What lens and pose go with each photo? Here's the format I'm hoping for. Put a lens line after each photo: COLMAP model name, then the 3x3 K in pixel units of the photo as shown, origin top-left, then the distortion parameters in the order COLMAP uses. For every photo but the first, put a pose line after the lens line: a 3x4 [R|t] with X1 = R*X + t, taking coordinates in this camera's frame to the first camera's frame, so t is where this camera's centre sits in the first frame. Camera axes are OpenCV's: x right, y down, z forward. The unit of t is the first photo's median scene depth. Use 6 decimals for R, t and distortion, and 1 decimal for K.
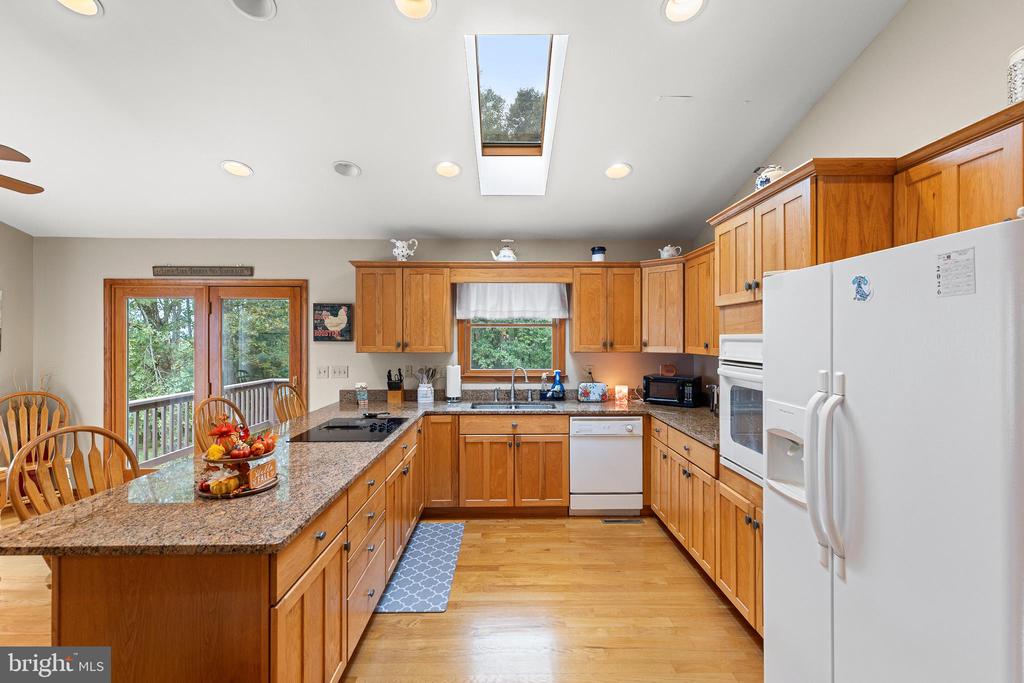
lens RADIAL K [[459.8, 0, 513.0], [0, 459.8, 336.6], [0, 0, 1]] dist [0.007689, -0.001679]
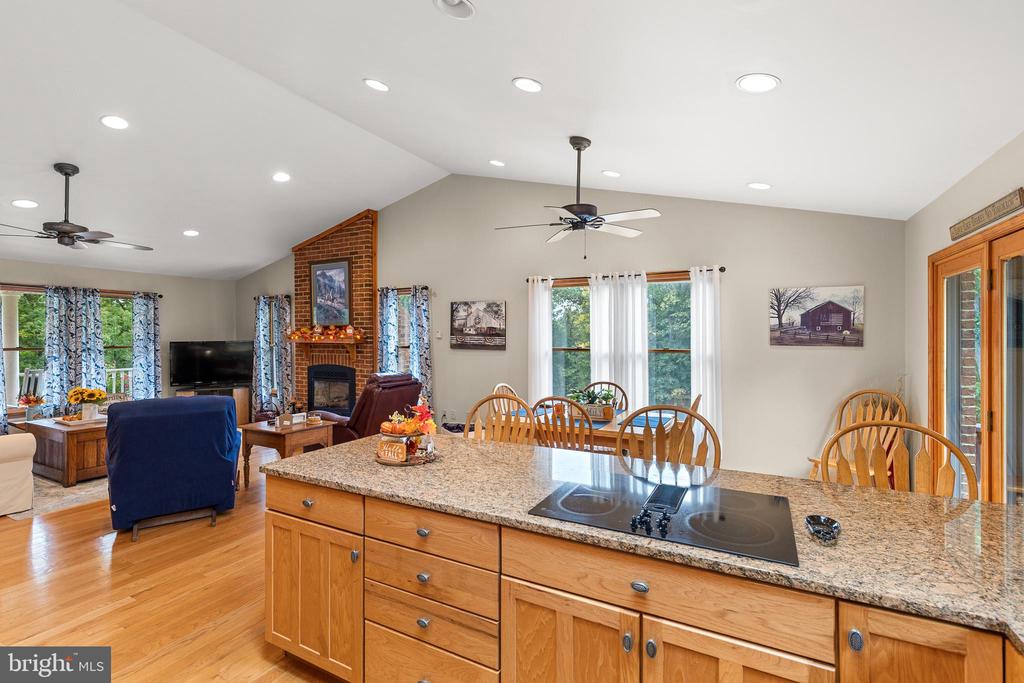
lens RADIAL K [[459.8, 0, 501.4], [0, 459.8, 339.1], [0, 0, 1]] dist [0.007689, -0.001679]
pose [[-0.481672, 0.008451, -0.876311, 0.144571], [0.003399, 0.999964, 0.007775, 0.005638], [0.876345, 0.000767, -0.481683, 0.787647]]
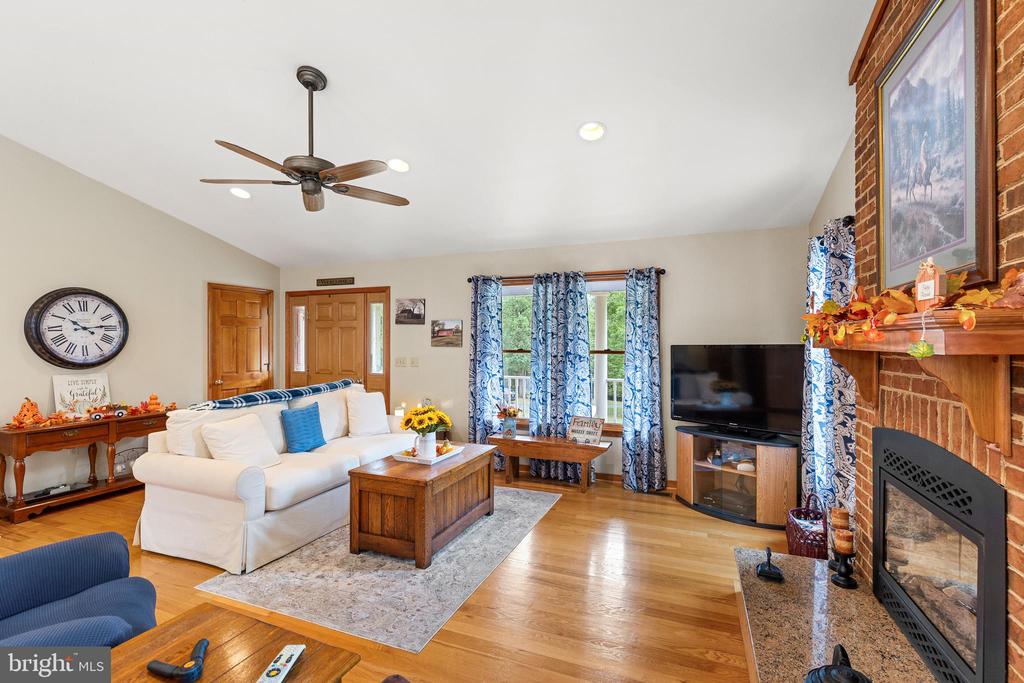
lens RADIAL K [[459.8, 0, 510.6], [0, 459.8, 346.2], [0, 0, 1]] dist [0.007689, -0.001679]
pose [[-0.922505, -0.003208, 0.385971, -0.868840], [-0.002064, 0.999992, 0.003378, 0.024879], [-0.385979, 0.002319, -0.922505, -0.056868]]
